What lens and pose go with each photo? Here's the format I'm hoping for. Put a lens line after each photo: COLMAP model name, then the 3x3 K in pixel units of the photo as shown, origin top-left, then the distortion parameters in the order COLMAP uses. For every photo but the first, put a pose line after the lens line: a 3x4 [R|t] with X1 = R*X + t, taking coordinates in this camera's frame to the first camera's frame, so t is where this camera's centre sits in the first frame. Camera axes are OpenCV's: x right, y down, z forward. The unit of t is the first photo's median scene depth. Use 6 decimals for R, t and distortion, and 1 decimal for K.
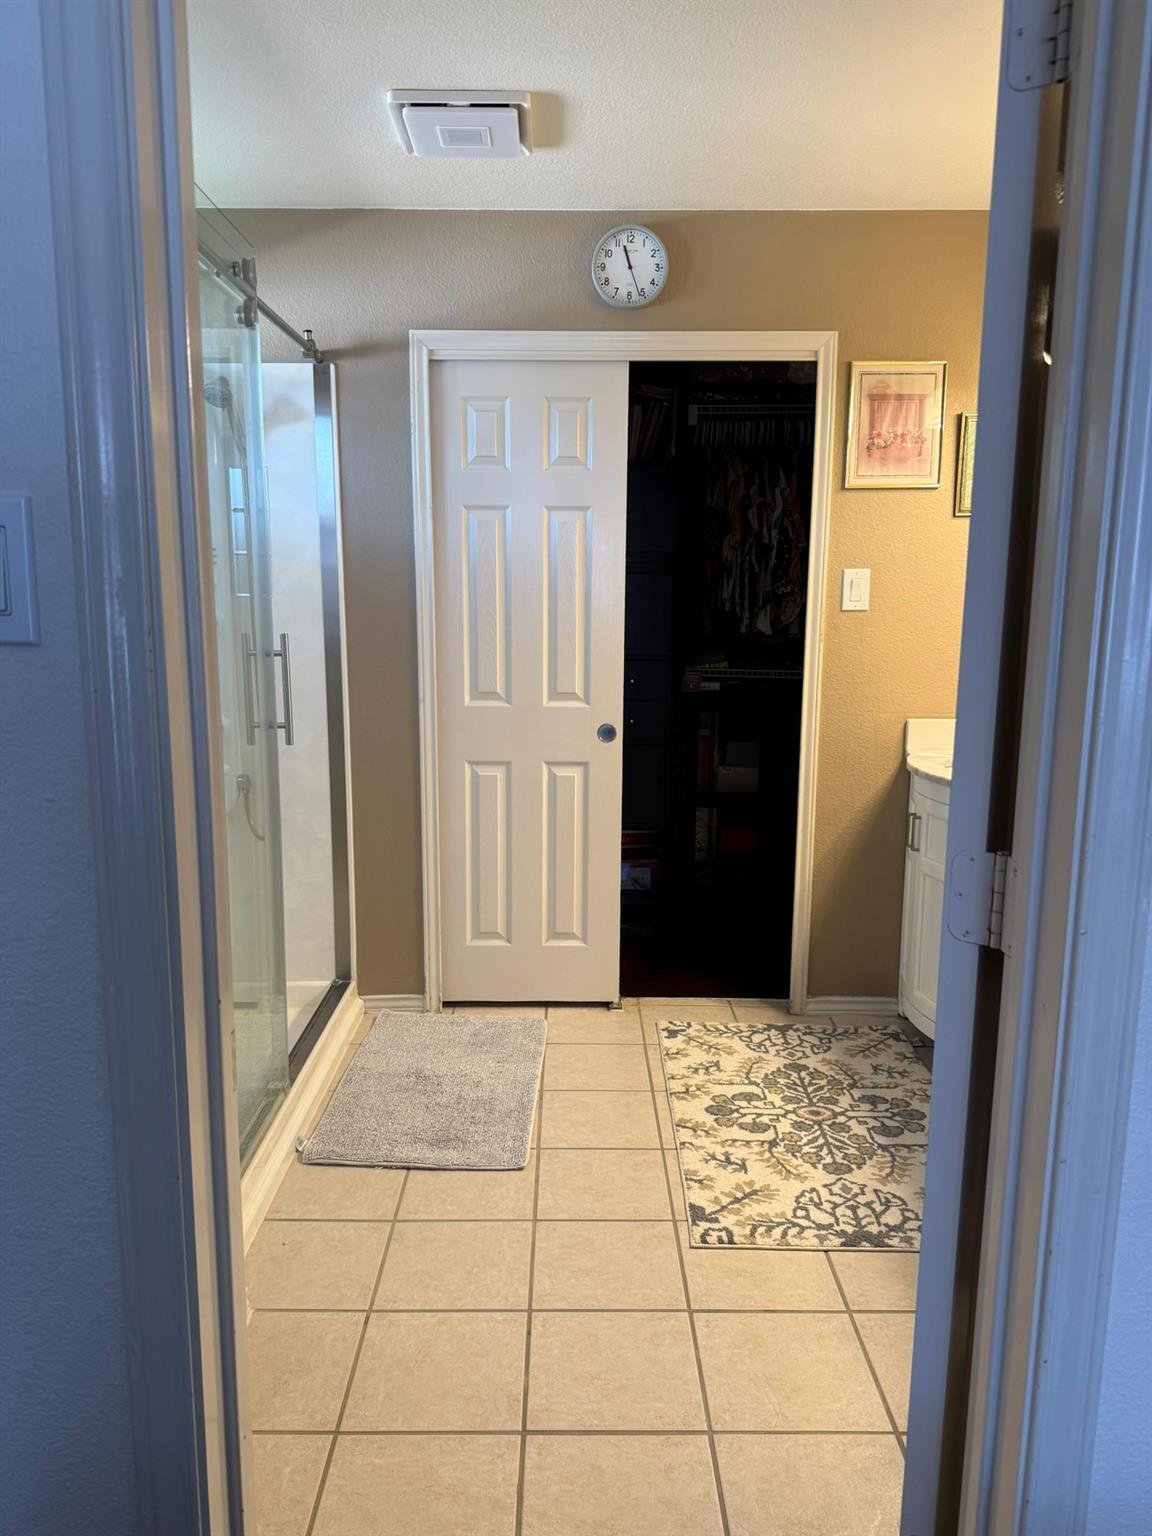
lens RADIAL K [[1079.2, 0, 576.0], [0, 1079.2, 768.0], [0, 0, 1]] dist [0.186385, -0.429919]
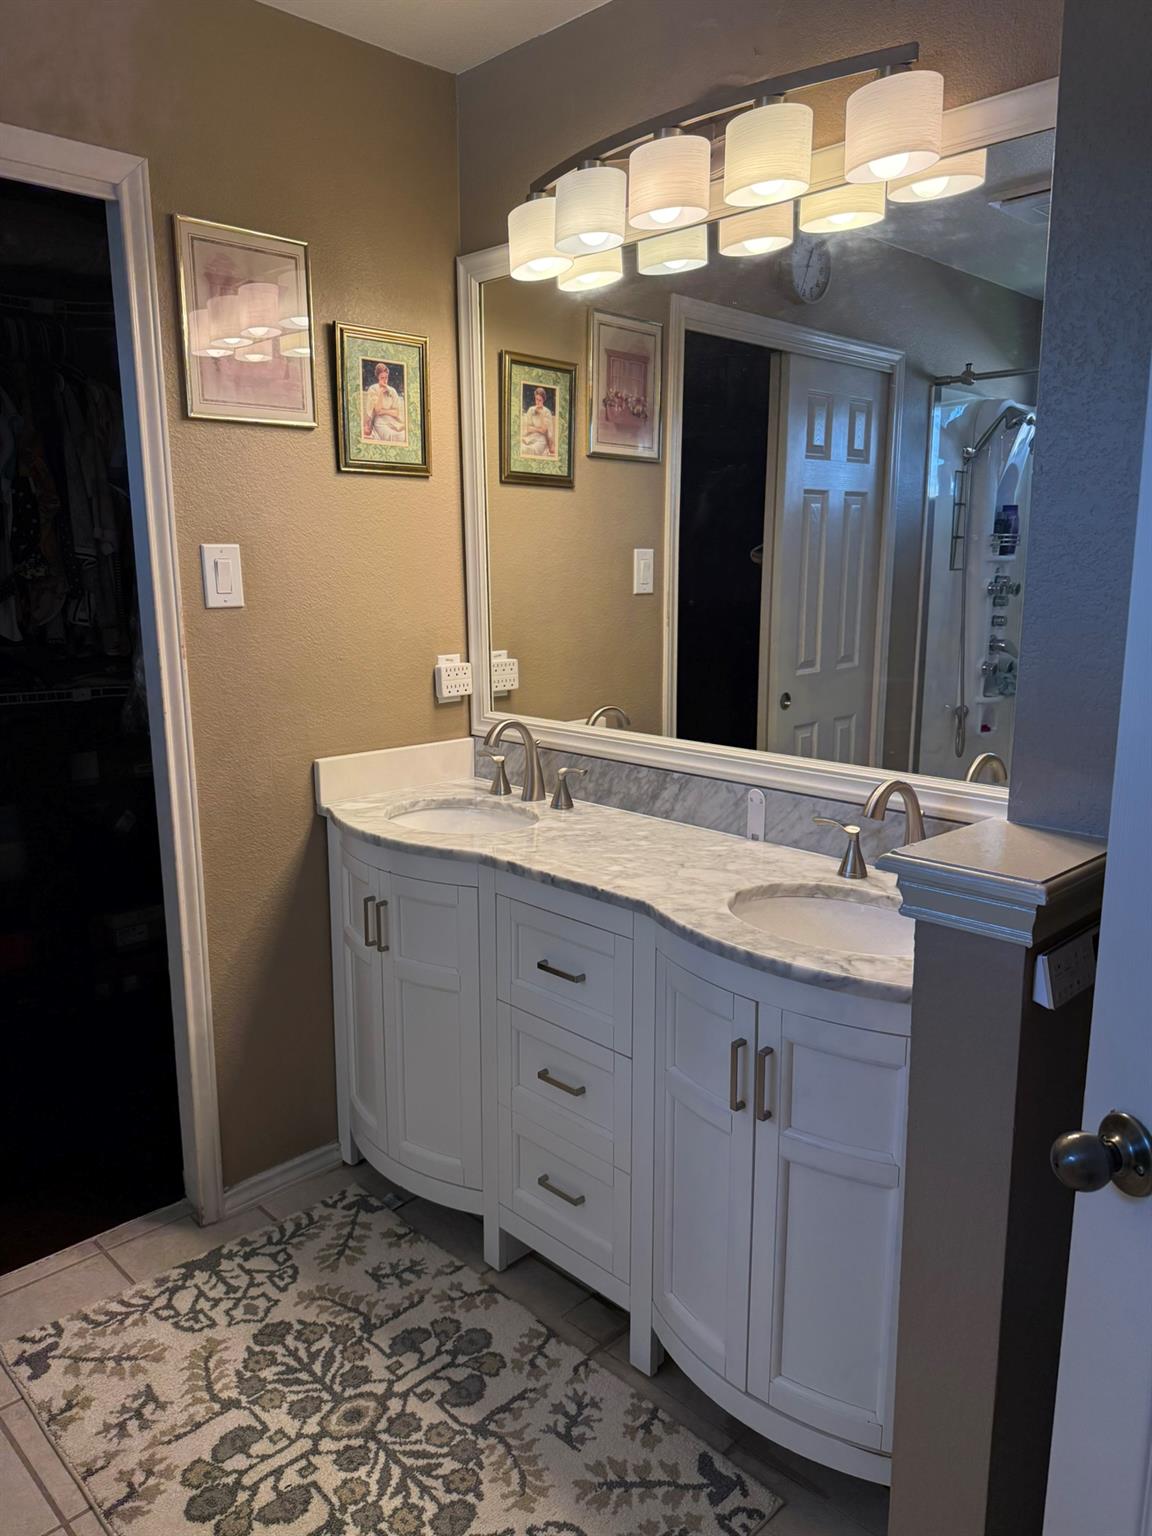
lens RADIAL K [[1085.4, 0, 575.5], [0, 1085.4, 775.3], [0, 0, 1]] dist [0.005413, -0.015919]
pose [[0.707994, -0.142503, 0.691692, -0.062623], [0.119323, 0.989487, 0.081720, -0.075716], [-0.696065, 0.024677, 0.717555, 0.405766]]
